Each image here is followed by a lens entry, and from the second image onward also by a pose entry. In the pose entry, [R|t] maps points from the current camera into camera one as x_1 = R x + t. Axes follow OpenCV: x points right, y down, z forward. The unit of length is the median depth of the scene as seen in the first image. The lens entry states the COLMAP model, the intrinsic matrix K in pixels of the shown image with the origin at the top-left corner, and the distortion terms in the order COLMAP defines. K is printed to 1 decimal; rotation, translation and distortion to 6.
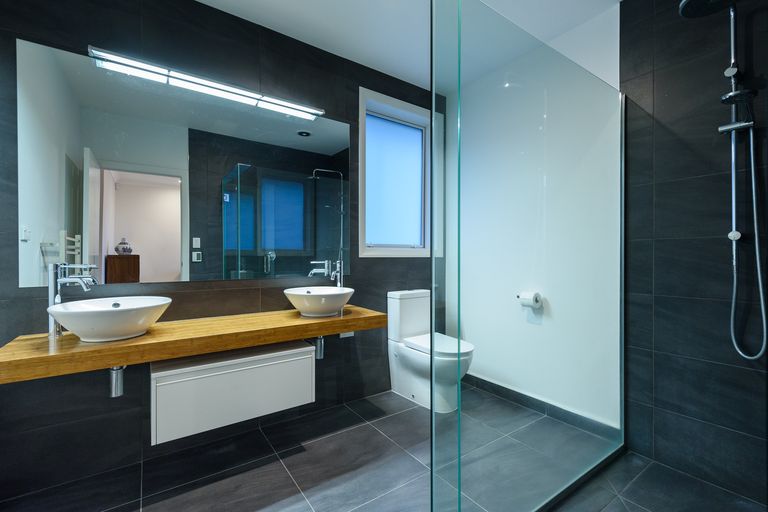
lens RADIAL K [[340.4, 0, 384.7], [0, 340.4, 254.7], [0, 0, 1]] dist [0.003610, -0.000005]
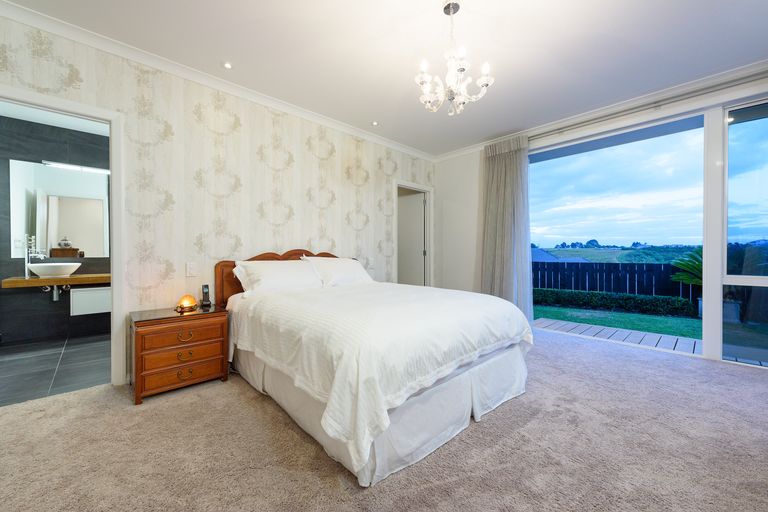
lens RADIAL K [[302.0, 0, 383.7], [0, 302.0, 256.7], [0, 0, 1]] dist [-0.000060, 0.000086]
pose [[0.988705, 0.007249, 0.149701, 0.963220], [-0.008952, 0.999903, 0.010704, 0.027347], [-0.149609, -0.011923, 0.988673, -1.183894]]
